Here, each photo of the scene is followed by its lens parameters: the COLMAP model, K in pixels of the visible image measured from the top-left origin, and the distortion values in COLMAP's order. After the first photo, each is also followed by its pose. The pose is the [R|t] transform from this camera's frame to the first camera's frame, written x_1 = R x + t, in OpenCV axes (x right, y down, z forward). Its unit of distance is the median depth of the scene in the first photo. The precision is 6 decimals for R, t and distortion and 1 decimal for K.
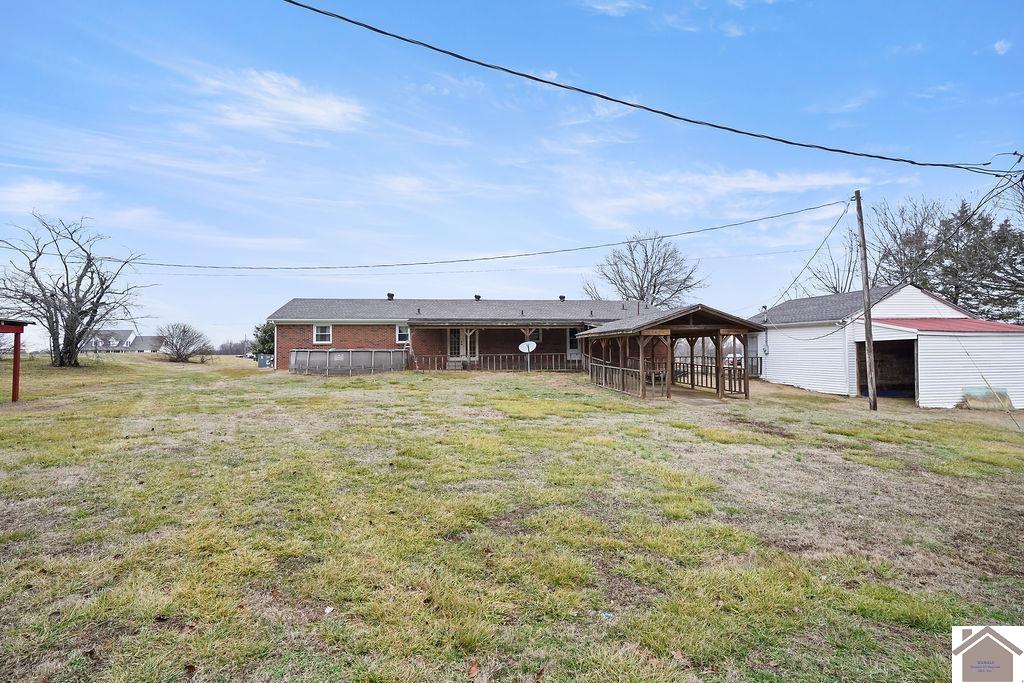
lens RADIAL K [[485.1, 0, 529.0], [0, 485.1, 341.8], [0, 0, 1]] dist [0.000449, 0.000096]
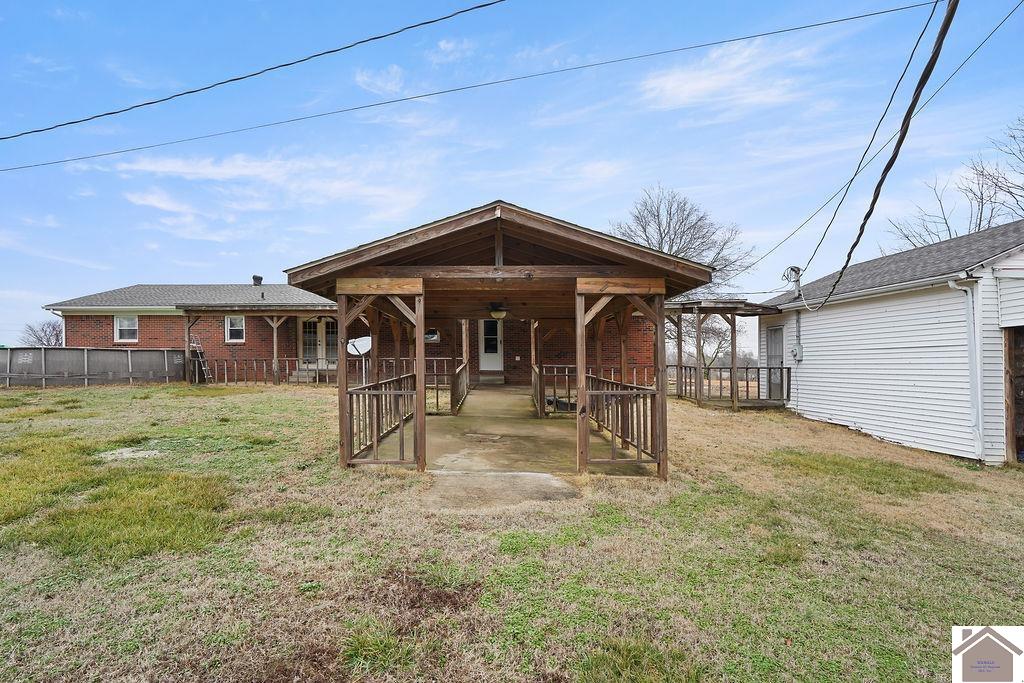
lens RADIAL K [[501.5, 0, 512.7], [0, 501.5, 357.2], [0, 0, 1]] dist [0.000446, 0.000623]
pose [[0.987619, 0.007423, -0.156693, 0.271611], [-0.006701, 0.999964, 0.005133, 0.019917], [0.156726, -0.004020, 0.987634, 0.424273]]
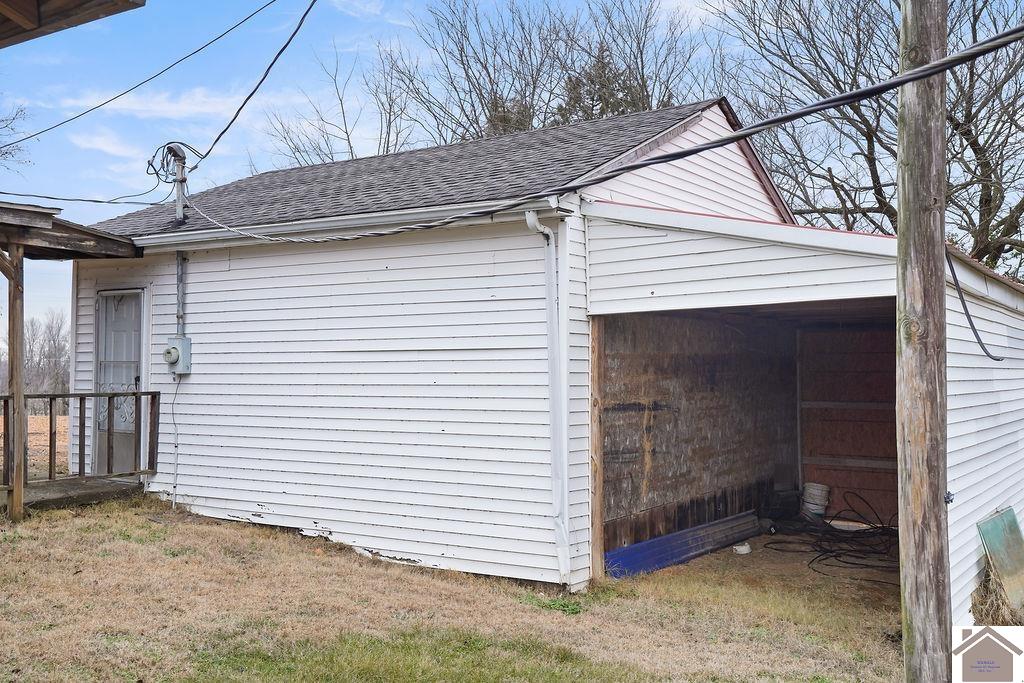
lens RADIAL K [[1024.2, 0, 512.0], [0, 1024.2, 341.5], [0, 0, 1]] dist [0.003682, 0.321379]
pose [[0.722777, 0.028251, 0.690504, 0.282304], [-0.018063, 0.999595, -0.021989, 0.016706], [-0.690846, 0.003420, 0.722994, 0.572753]]
